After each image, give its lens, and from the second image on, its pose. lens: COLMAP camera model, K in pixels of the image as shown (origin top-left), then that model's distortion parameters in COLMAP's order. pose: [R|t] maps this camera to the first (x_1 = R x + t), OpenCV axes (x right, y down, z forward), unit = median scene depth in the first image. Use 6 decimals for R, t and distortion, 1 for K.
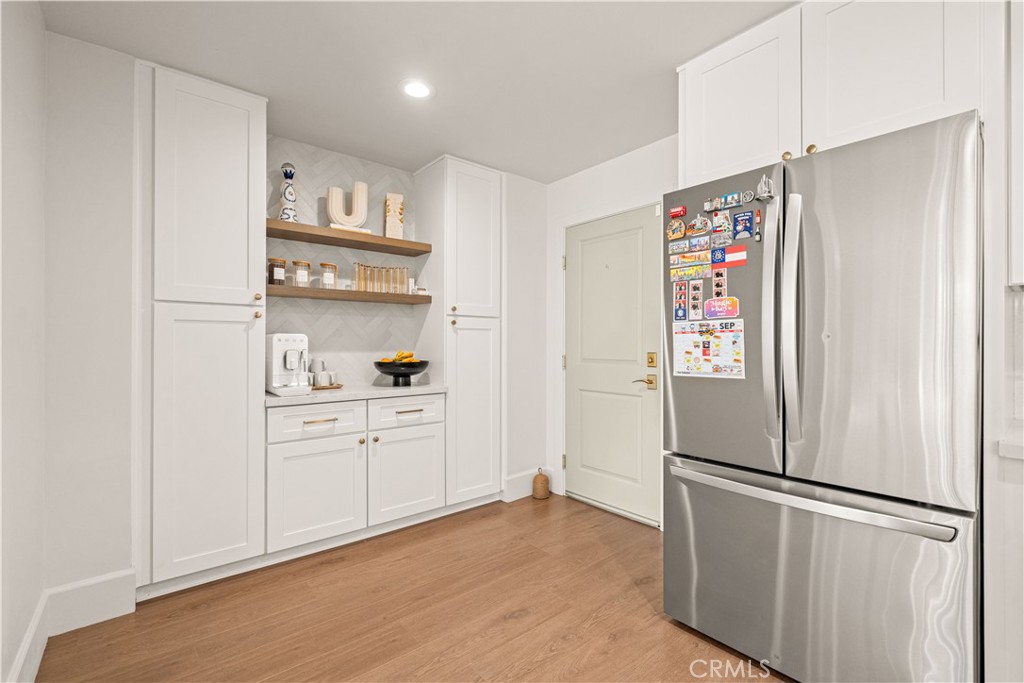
lens RADIAL K [[448.6, 0, 504.1], [0, 448.6, 346.2], [0, 0, 1]] dist [0.000120, -0.000579]
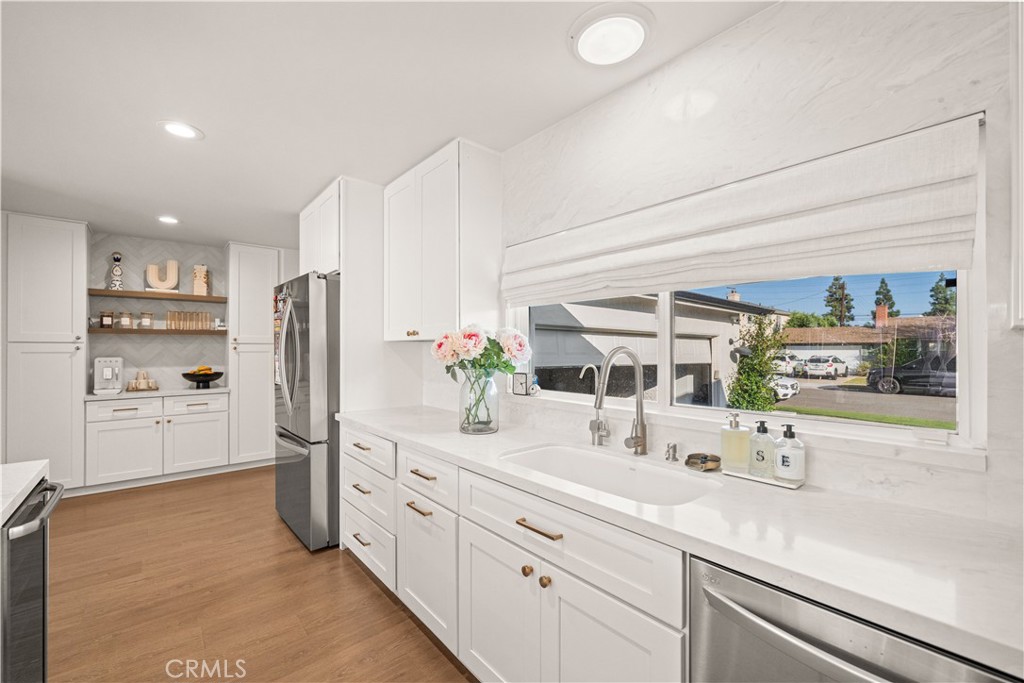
lens RADIAL K [[425.2, 0, 511.9], [0, 425.2, 346.8], [0, 0, 1]] dist [-0.002594, 0.000230]
pose [[0.999775, 0.000333, 0.021232, 0.871013], [-0.000260, 0.999994, -0.003437, -0.055363], [-0.021233, 0.003430, 0.999769, -0.539847]]
